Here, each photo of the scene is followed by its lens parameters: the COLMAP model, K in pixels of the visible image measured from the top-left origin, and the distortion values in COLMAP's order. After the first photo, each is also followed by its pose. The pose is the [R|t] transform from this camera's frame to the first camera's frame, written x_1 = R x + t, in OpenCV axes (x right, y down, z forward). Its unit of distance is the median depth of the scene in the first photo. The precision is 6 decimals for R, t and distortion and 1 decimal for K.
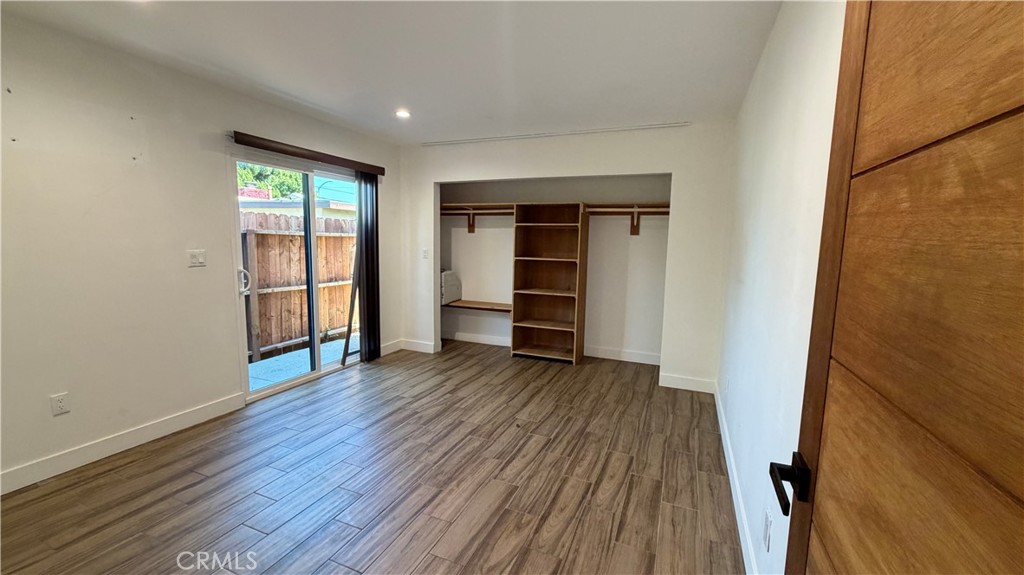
lens RADIAL K [[406.5, 0, 512.0], [0, 406.5, 287.5], [0, 0, 1]] dist [0.001385, -0.000155]
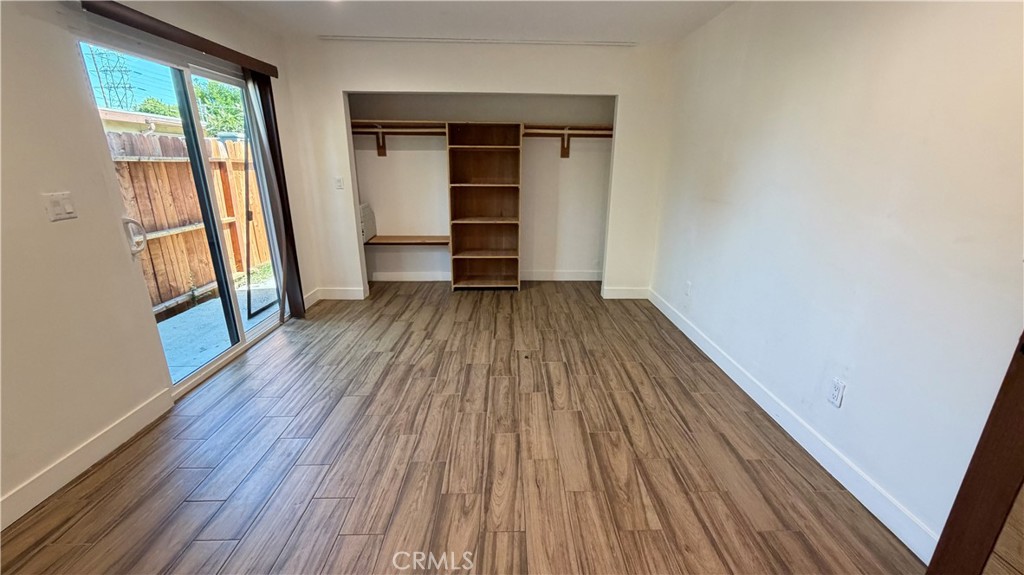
lens RADIAL K [[406.5, 0, 512.0], [0, 406.5, 287.5], [0, 0, 1]] dist [0.001385, -0.000155]
pose [[0.914168, -0.131562, 0.383390, -0.256631], [0.057306, 0.978309, 0.199067, -0.021918], [-0.401264, -0.160010, 0.901878, 0.087029]]
